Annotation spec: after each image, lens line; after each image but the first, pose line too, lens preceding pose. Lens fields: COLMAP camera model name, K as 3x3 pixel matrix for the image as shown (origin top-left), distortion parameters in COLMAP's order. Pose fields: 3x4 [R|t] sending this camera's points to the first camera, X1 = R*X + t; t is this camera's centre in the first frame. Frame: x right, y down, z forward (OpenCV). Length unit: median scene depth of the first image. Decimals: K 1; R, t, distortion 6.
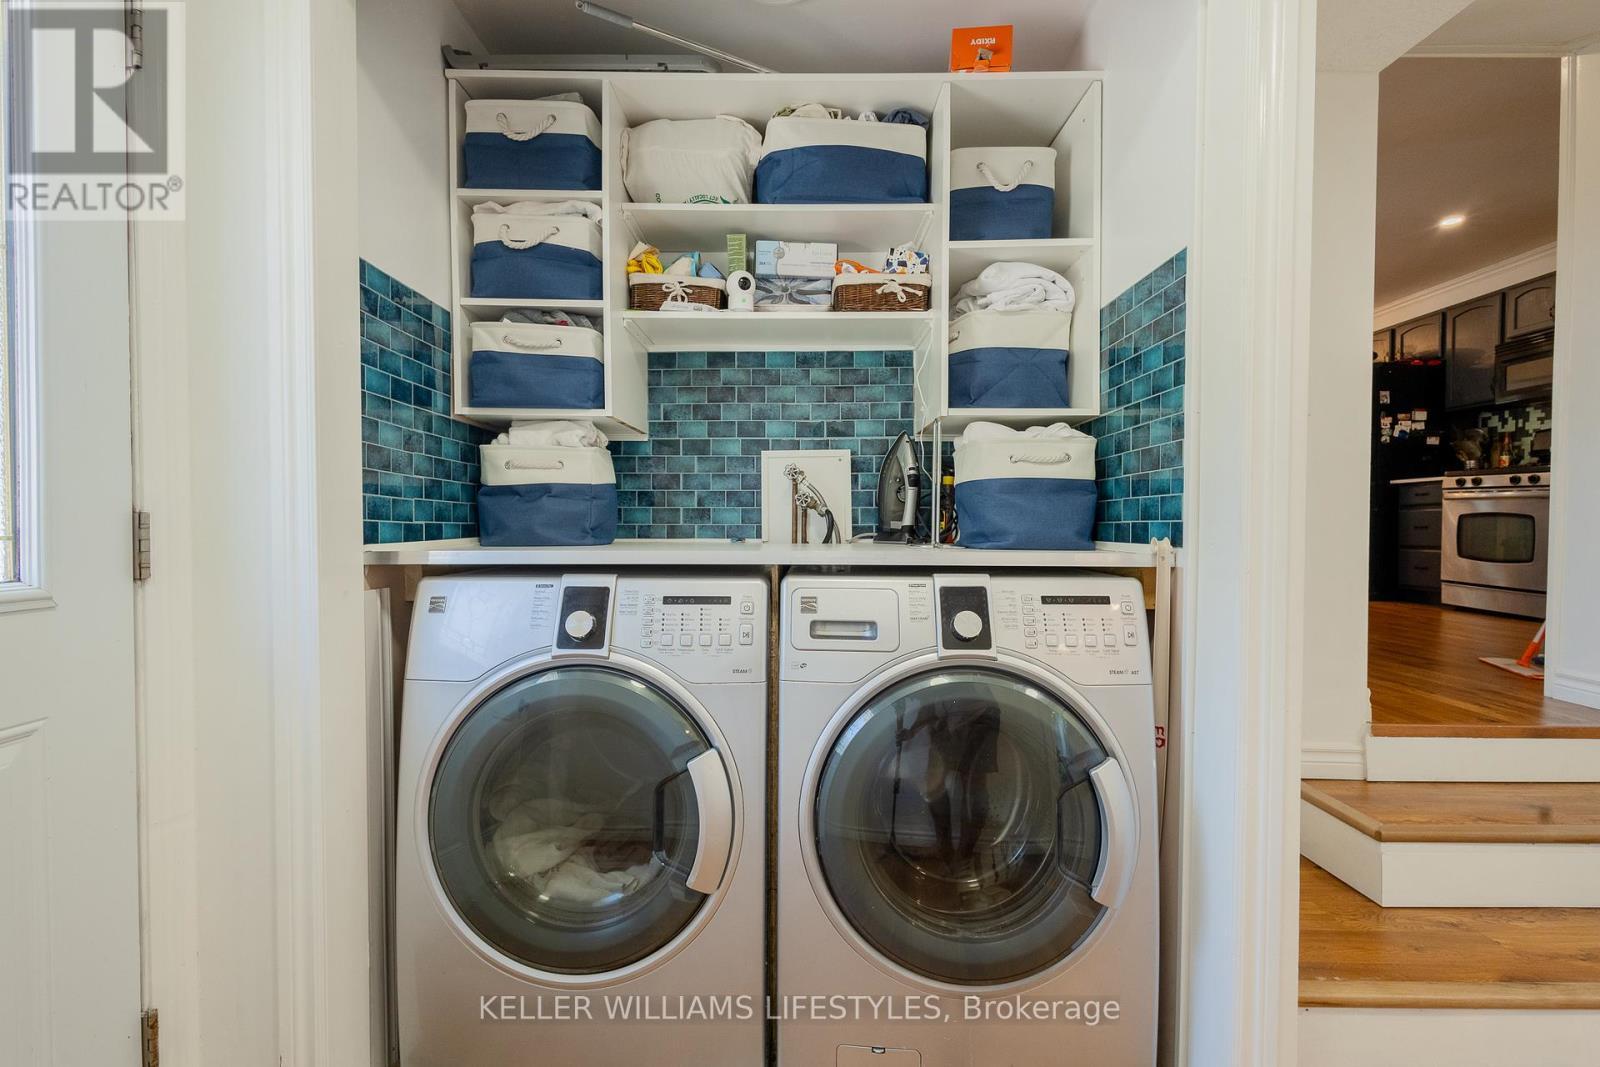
lens RADIAL K [[732.1, 0, 810.5], [0, 732.1, 527.7], [0, 0, 1]] dist [0.009221, -0.001216]
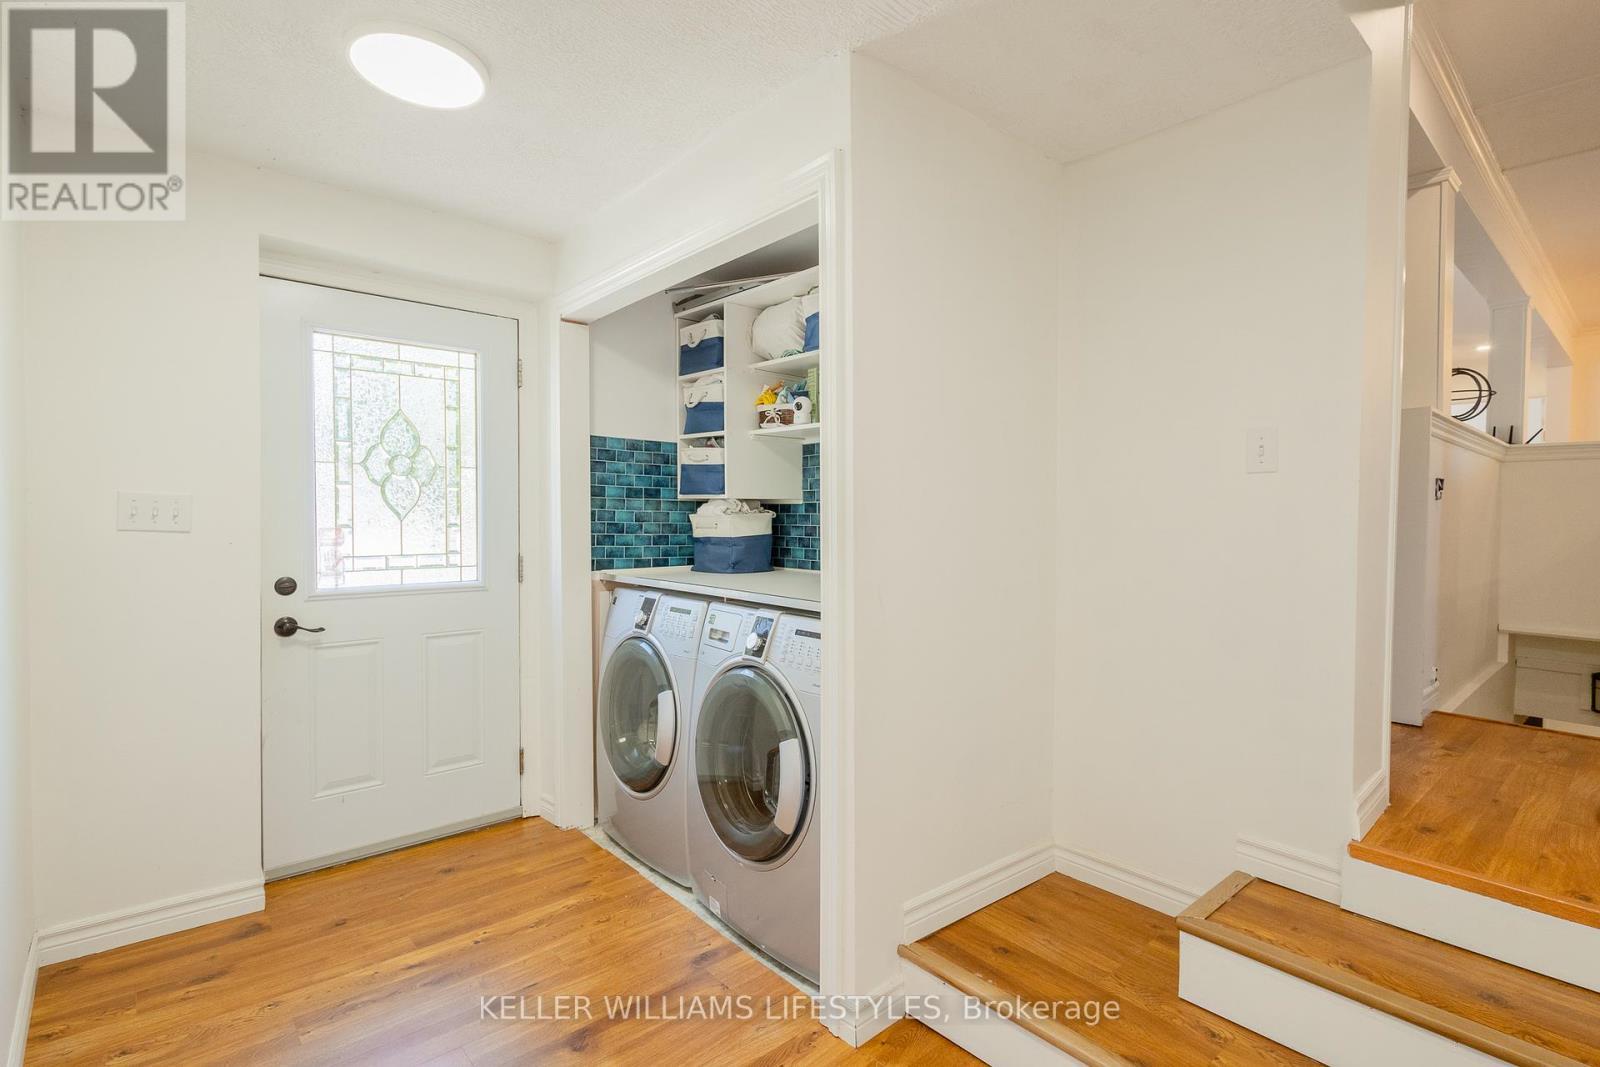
lens RADIAL K [[732.1, 0, 808.1], [0, 732.1, 533.2], [0, 0, 1]] dist [0.009221, -0.001216]
pose [[0.680685, 0.017443, -0.732369, 1.097011], [-0.013696, 0.999845, 0.011084, -0.093709], [0.732449, 0.002486, 0.680818, -0.013675]]
